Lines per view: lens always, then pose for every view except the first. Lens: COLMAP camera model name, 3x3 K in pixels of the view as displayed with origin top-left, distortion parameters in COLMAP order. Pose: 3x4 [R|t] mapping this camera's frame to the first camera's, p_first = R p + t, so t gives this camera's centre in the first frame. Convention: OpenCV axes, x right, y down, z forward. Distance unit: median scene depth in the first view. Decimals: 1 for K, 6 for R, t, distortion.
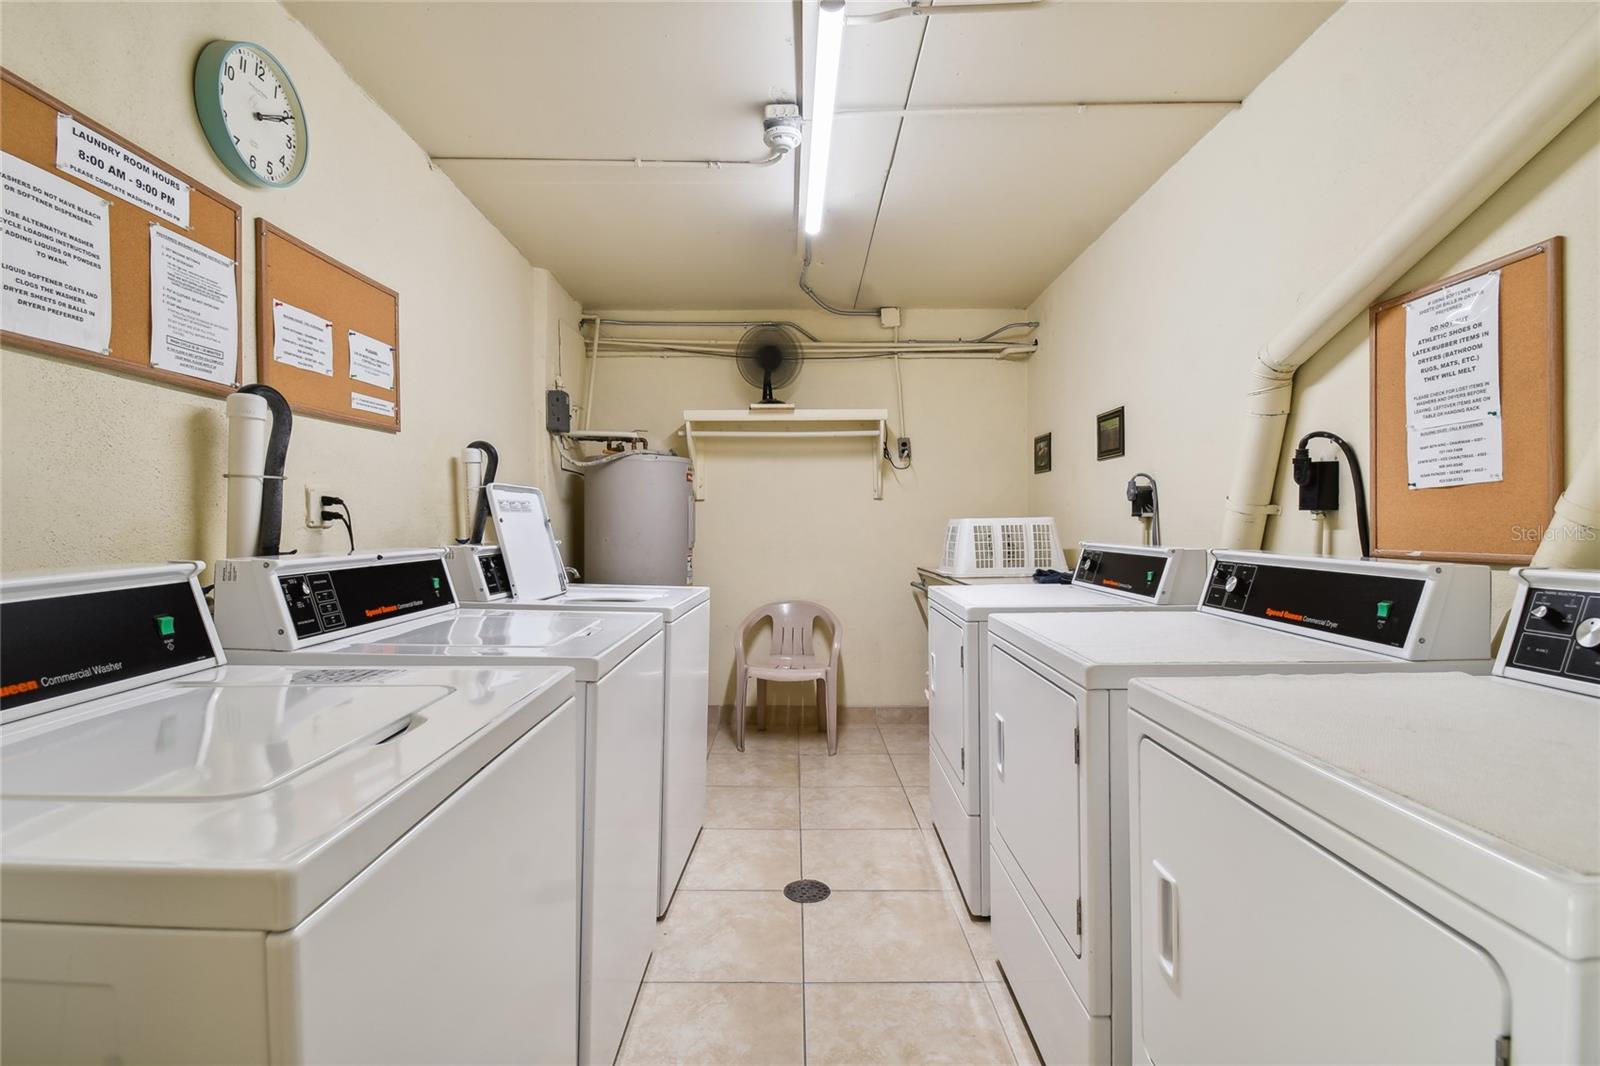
lens RADIAL K [[707.8, 0, 777.0], [0, 707.8, 542.9], [0, 0, 1]] dist [0.055332, -0.029433]
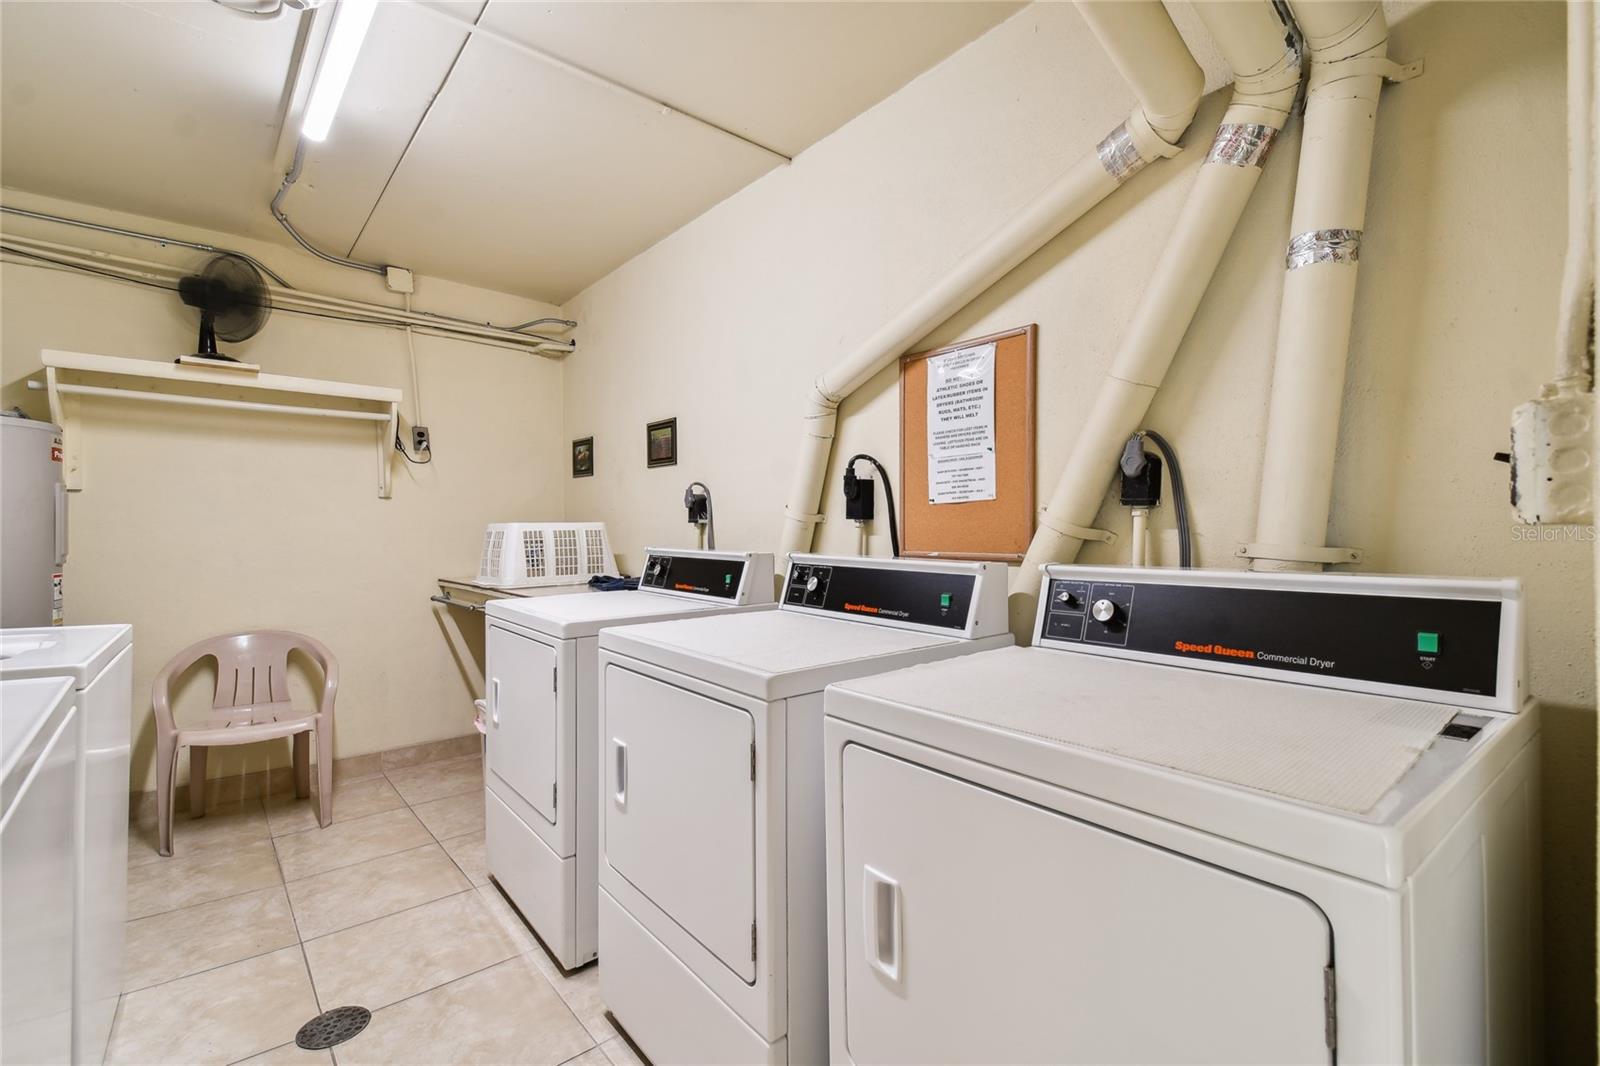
lens RADIAL K [[707.8, 0, 777.0], [0, 707.8, 542.9], [0, 0, 1]] dist [0.055332, -0.029433]
pose [[0.763194, -0.008500, 0.646114, -0.093453], [0.012902, 0.999915, -0.002085, -0.003890], [-0.646041, 0.009927, 0.763238, 0.139590]]
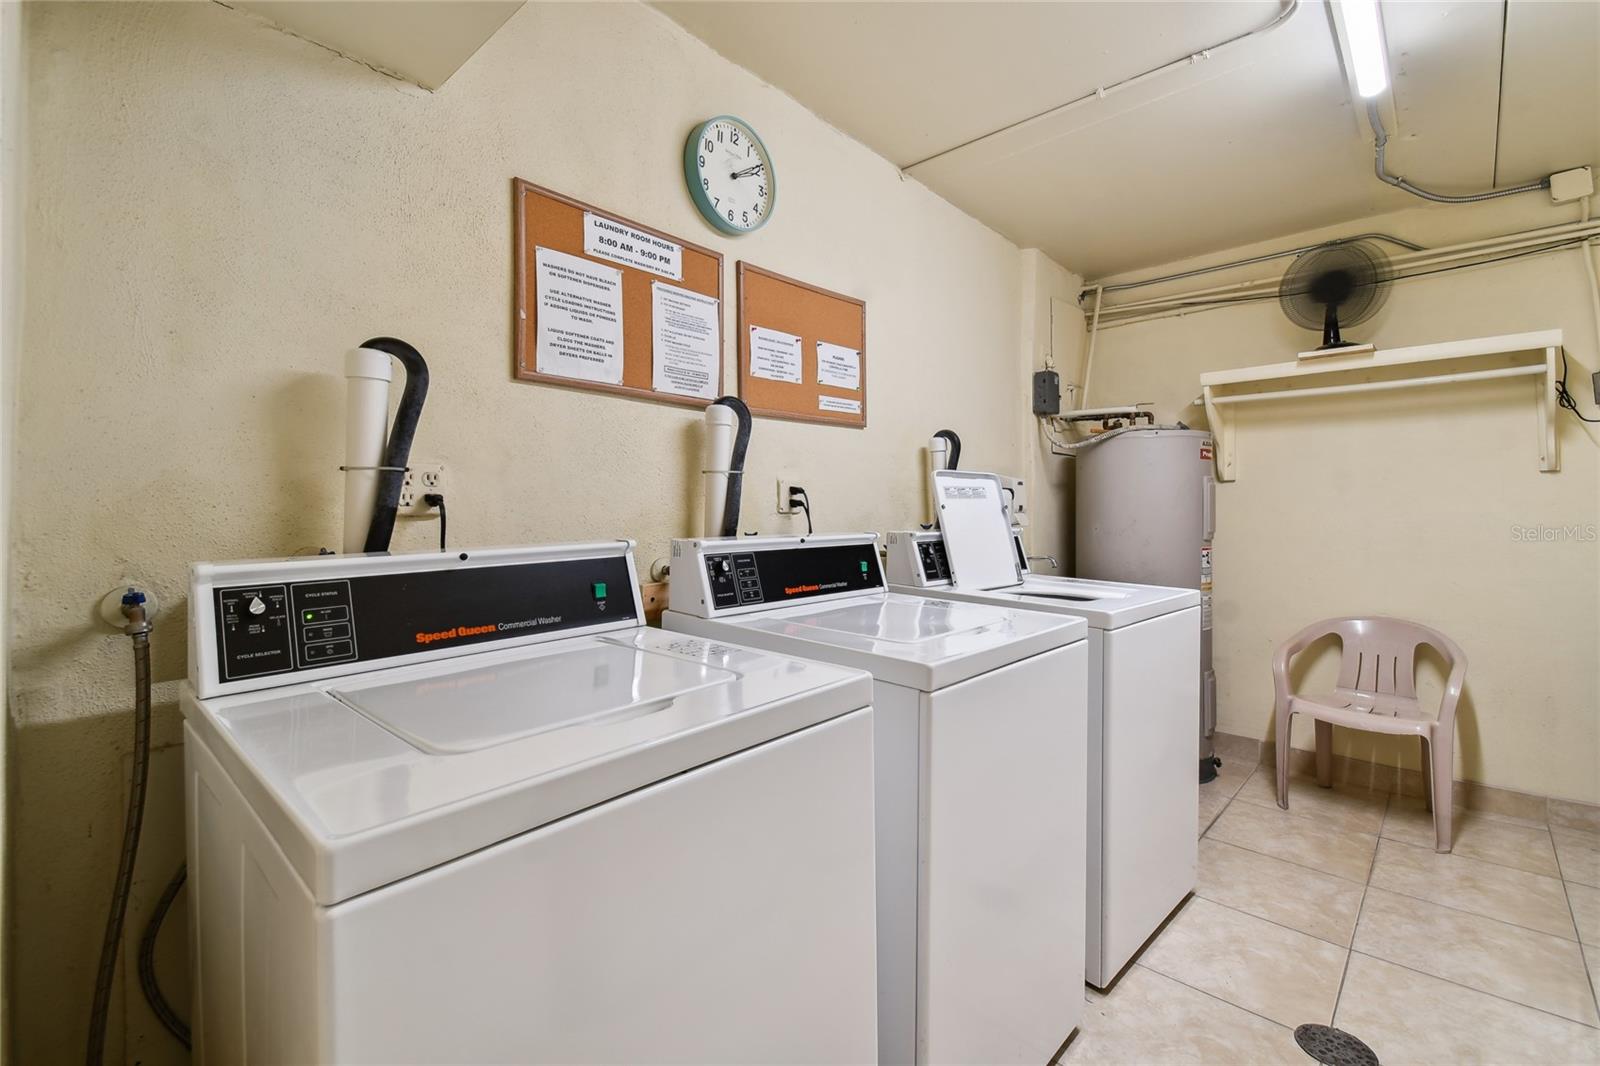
lens RADIAL K [[690.3, 0, 808.7], [0, 690.3, 513.6], [0, 0, 1]] dist [0.059732, -0.026590]
pose [[0.756497, 0.003740, -0.653987, 0.111378], [-0.018122, 0.999720, -0.015245, -0.004216], [0.653746, 0.023384, 0.756353, 0.153429]]
